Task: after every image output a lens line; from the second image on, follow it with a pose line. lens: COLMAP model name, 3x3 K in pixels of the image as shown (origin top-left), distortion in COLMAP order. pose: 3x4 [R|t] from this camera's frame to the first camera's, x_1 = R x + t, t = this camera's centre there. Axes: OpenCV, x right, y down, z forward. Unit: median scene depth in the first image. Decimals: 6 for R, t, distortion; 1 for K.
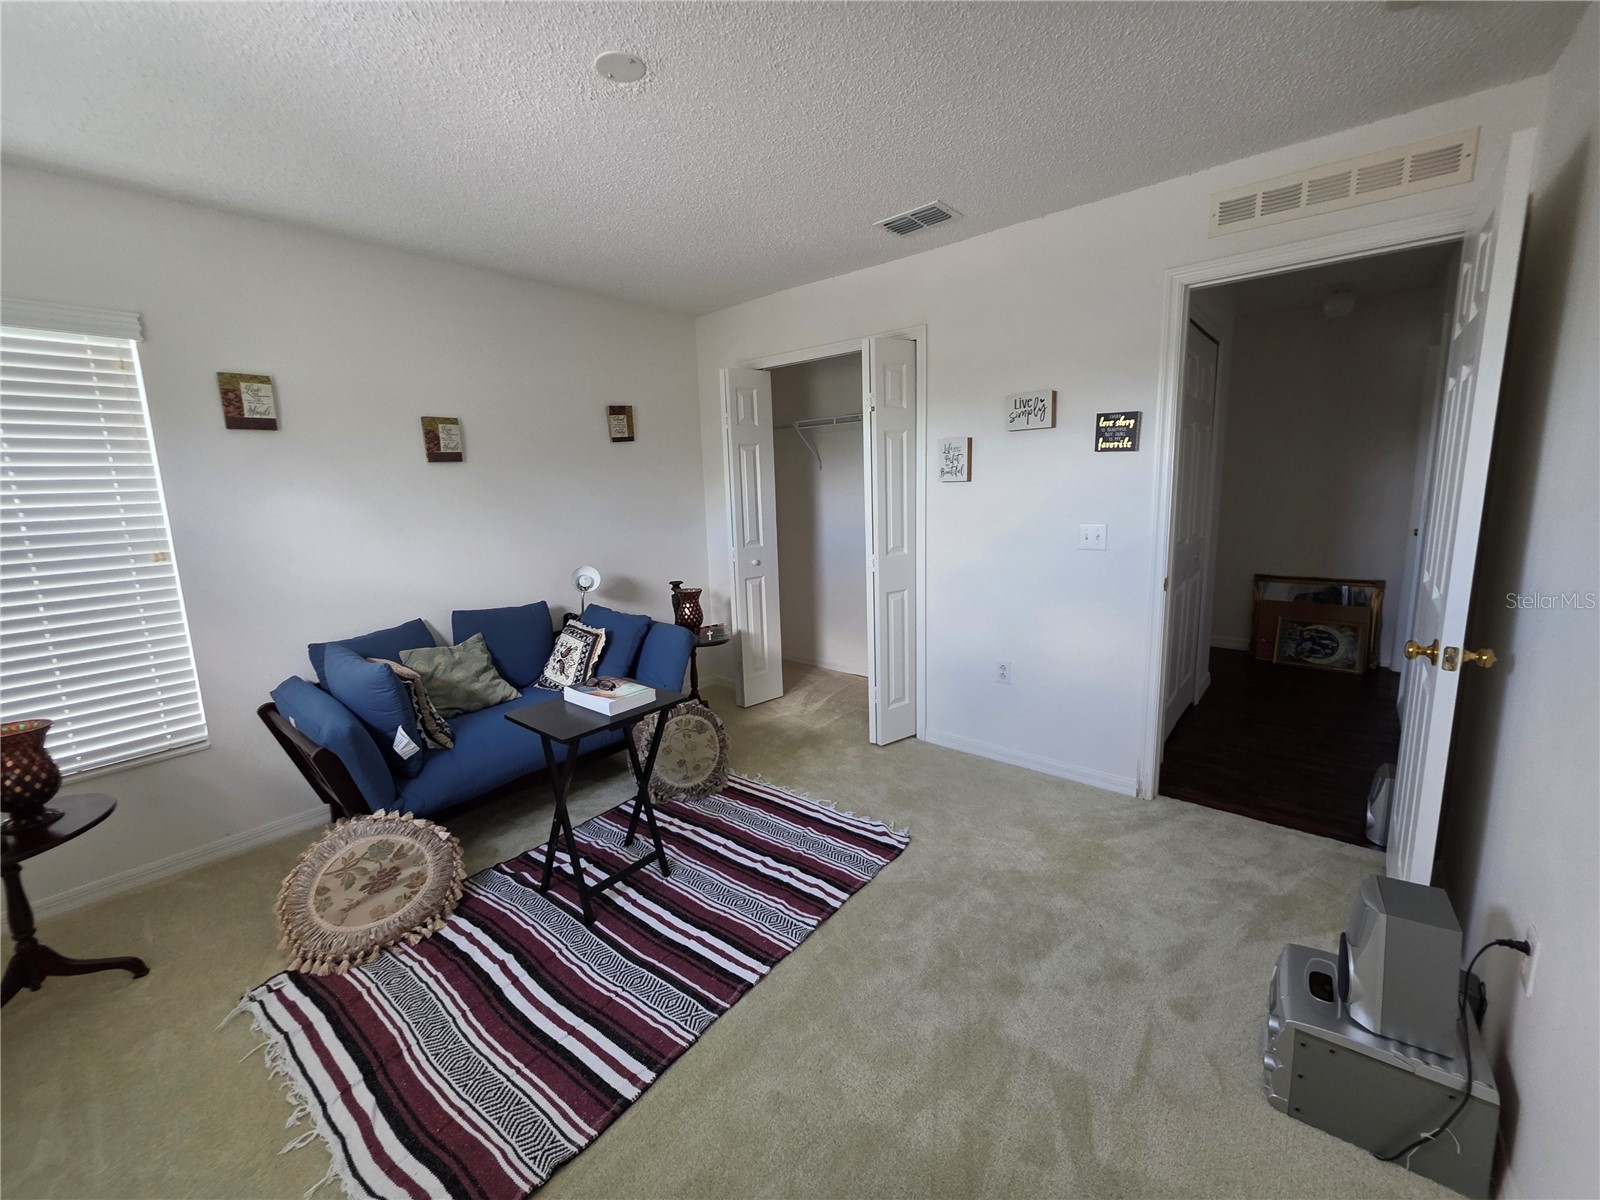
lens RADIAL K [[632.0, 0, 791.8], [0, 632.0, 578.9], [0, 0, 1]] dist [-0.000764, -0.000191]
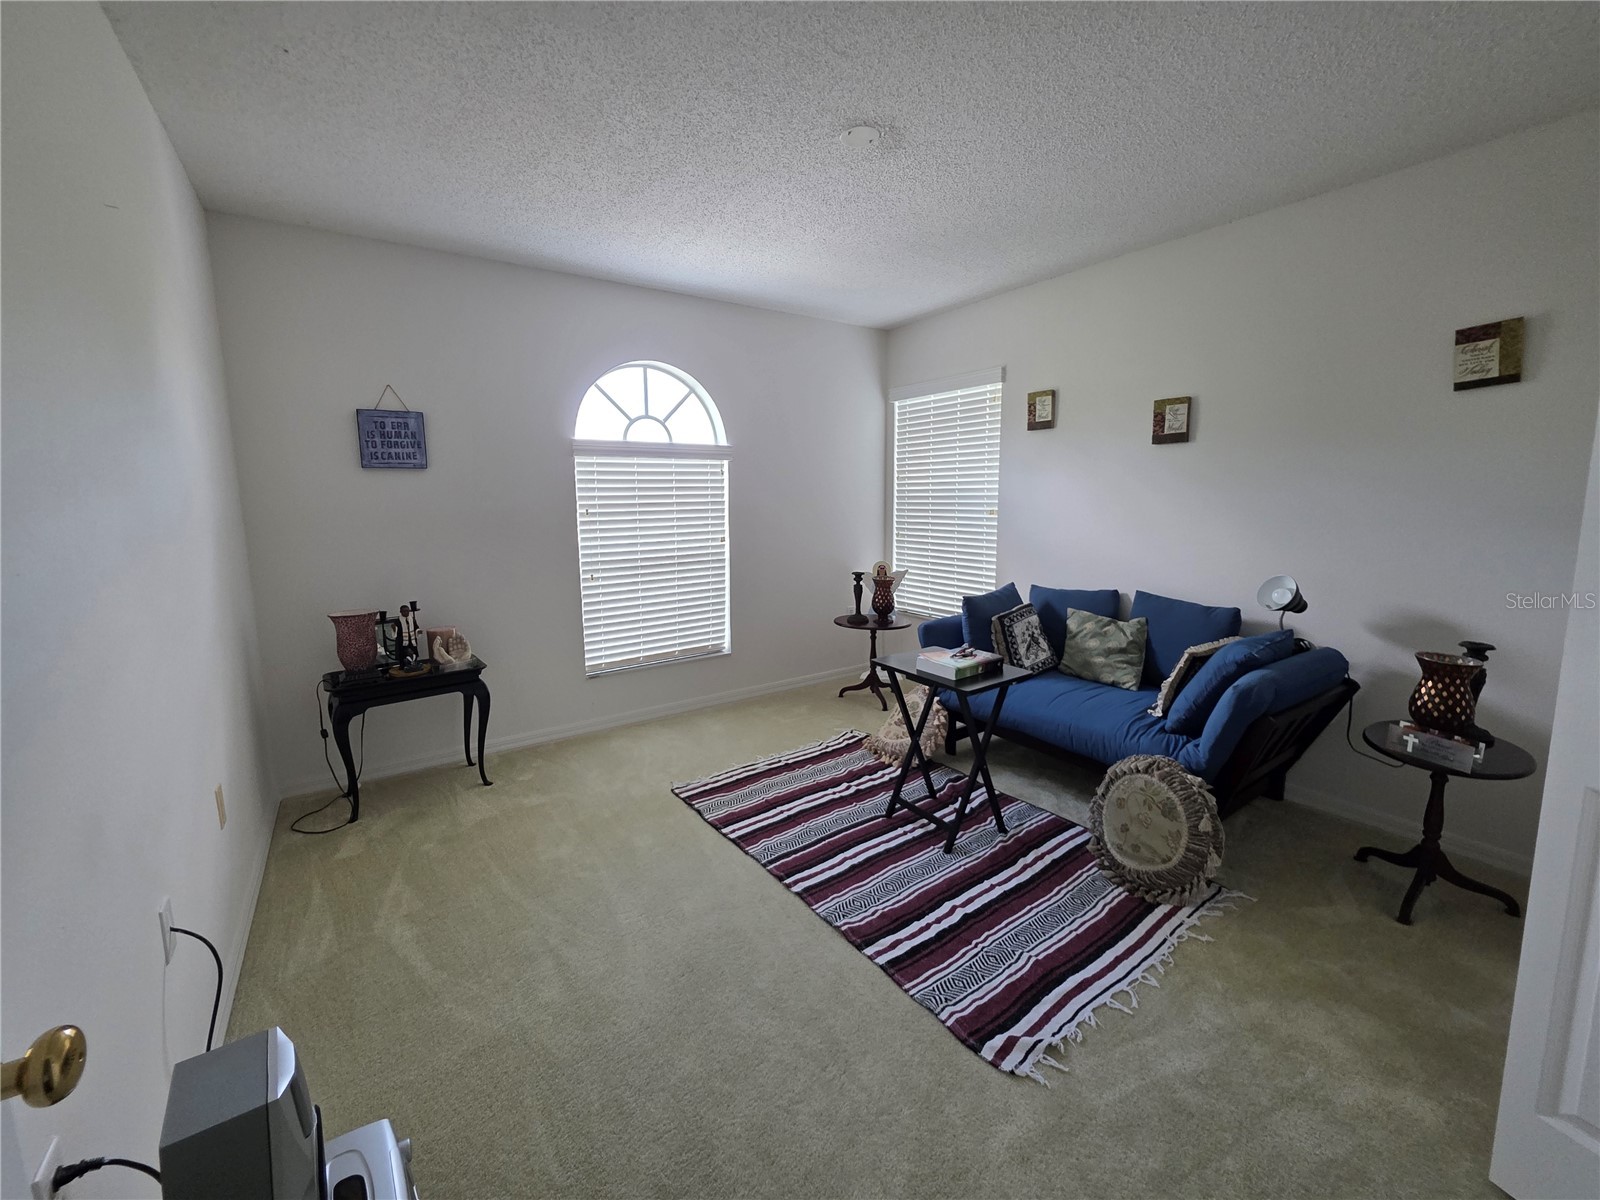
lens RADIAL K [[632.0, 0, 791.8], [0, 632.0, 578.9], [0, 0, 1]] dist [-0.000764, -0.000191]
pose [[-0.252783, 0.174846, -0.951593, 0.718031], [-0.117316, 0.970739, 0.209528, -0.143261], [0.960384, 0.164602, -0.224874, 0.845613]]
